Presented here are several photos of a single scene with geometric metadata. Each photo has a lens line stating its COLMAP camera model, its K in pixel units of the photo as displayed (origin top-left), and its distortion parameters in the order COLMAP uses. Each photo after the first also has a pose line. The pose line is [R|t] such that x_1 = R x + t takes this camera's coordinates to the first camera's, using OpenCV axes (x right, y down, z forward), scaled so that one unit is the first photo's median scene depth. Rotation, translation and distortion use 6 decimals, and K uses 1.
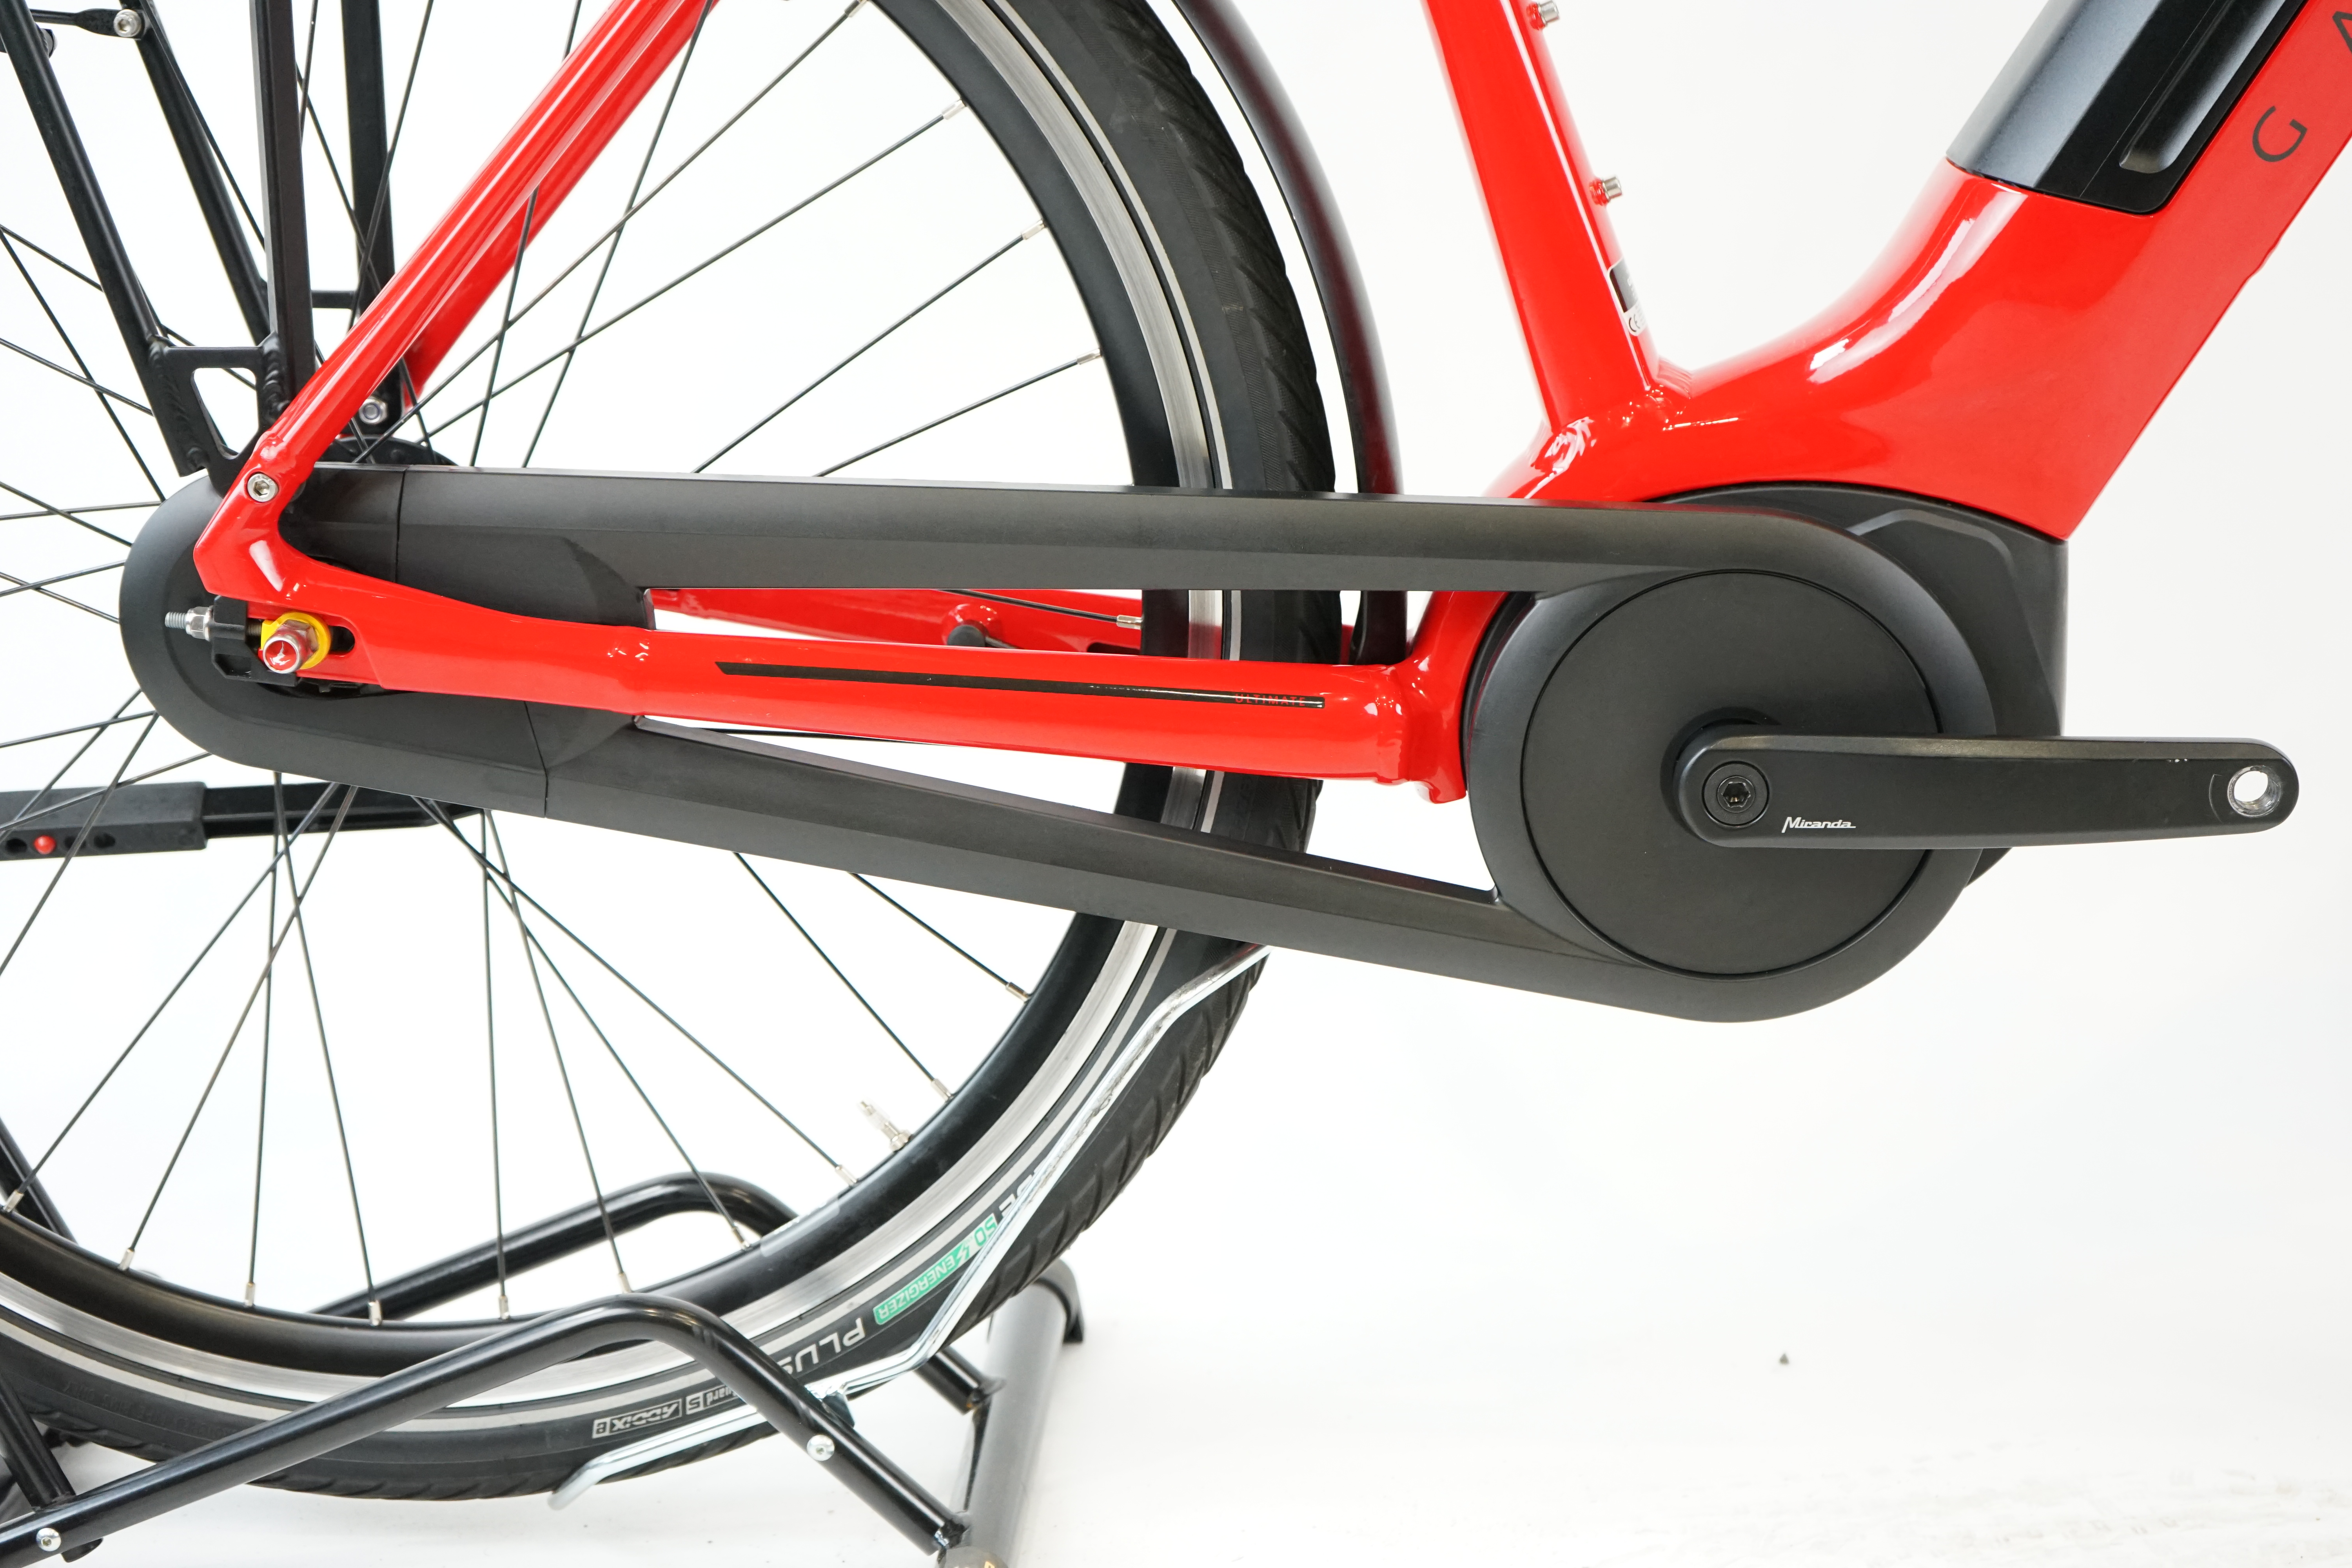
lens RADIAL K [[3991.6, 0, 1176.0], [0, 3991.6, 784.0], [0, 0, 1]] dist [-0.022908, -0.065509]
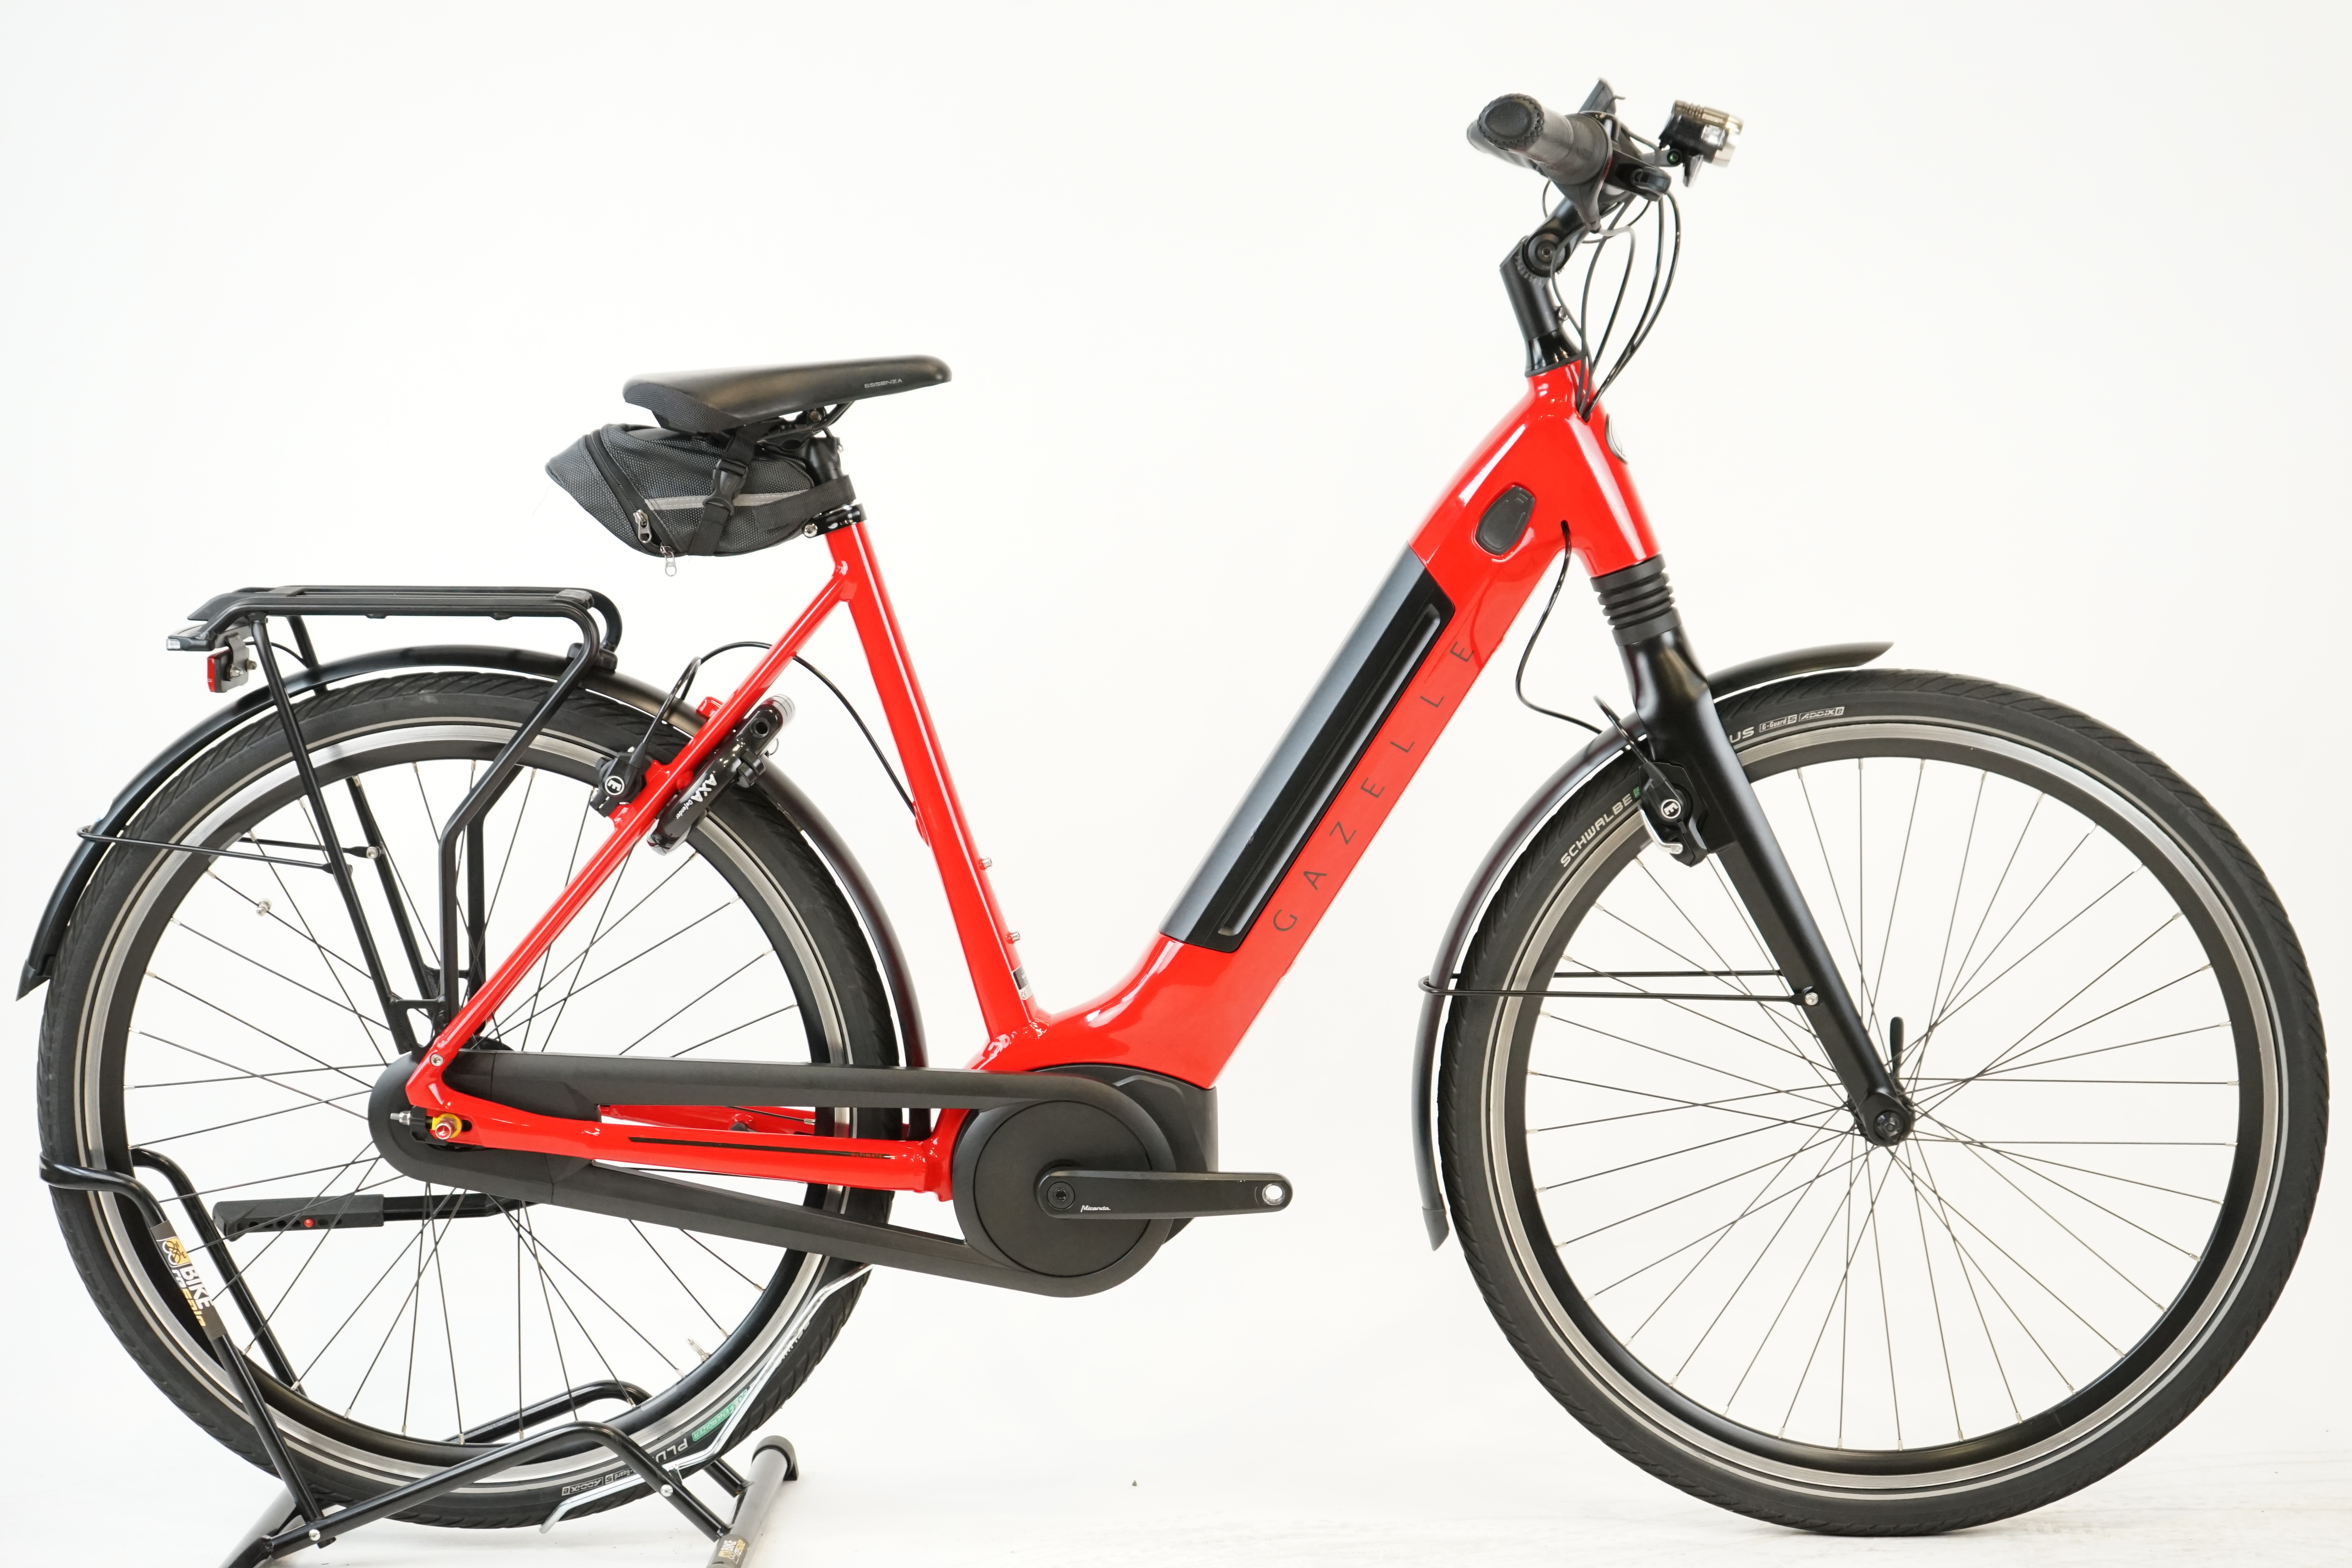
lens RADIAL K [[4036.4, 0, 1176.0], [0, 4036.4, 784.0], [0, 0, 1]] dist [-0.101218, 0.097850]
pose [[0.999388, 0.009100, 0.033762, 0.119352], [-0.004494, 0.990962, -0.134067, 0.076658], [-0.034677, 0.133834, 0.990397, -1.324125]]
